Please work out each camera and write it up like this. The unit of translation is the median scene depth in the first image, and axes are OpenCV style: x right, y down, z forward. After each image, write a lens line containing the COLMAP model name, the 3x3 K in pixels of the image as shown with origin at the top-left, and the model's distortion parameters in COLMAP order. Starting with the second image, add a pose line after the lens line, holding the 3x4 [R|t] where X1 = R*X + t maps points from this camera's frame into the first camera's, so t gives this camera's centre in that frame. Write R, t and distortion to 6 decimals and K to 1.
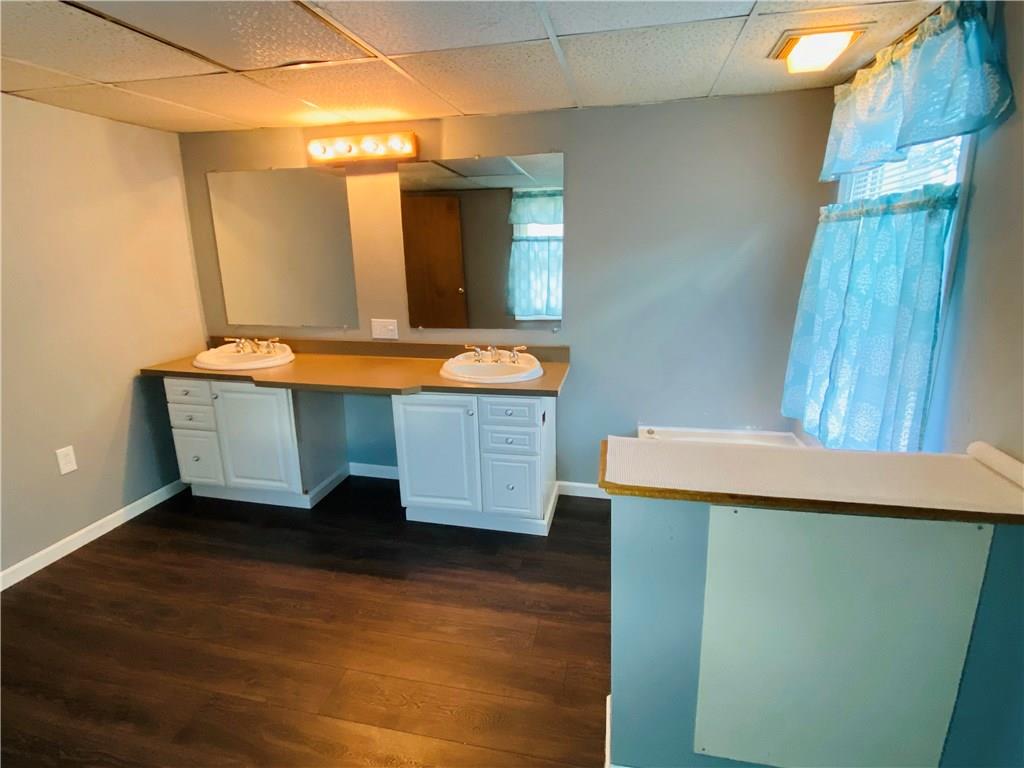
lens RADIAL K [[524.1, 0, 513.5], [0, 524.1, 377.9], [0, 0, 1]] dist [0.013651, -0.002725]
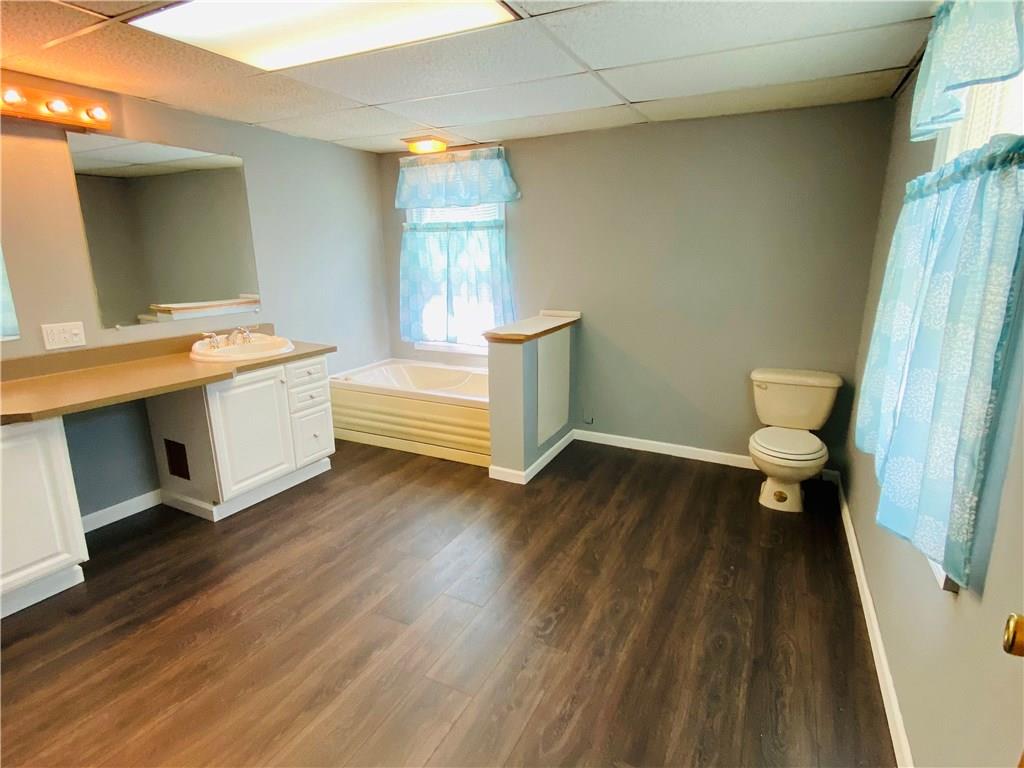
lens RADIAL K [[524.1, 0, 515.4], [0, 524.1, 383.7], [0, 0, 1]] dist [0.013651, -0.002725]
pose [[0.239888, -0.224935, 0.944382, -1.031267], [0.226644, 0.958882, 0.170817, -0.007972], [-0.943974, 0.173062, 0.281004, 0.196644]]
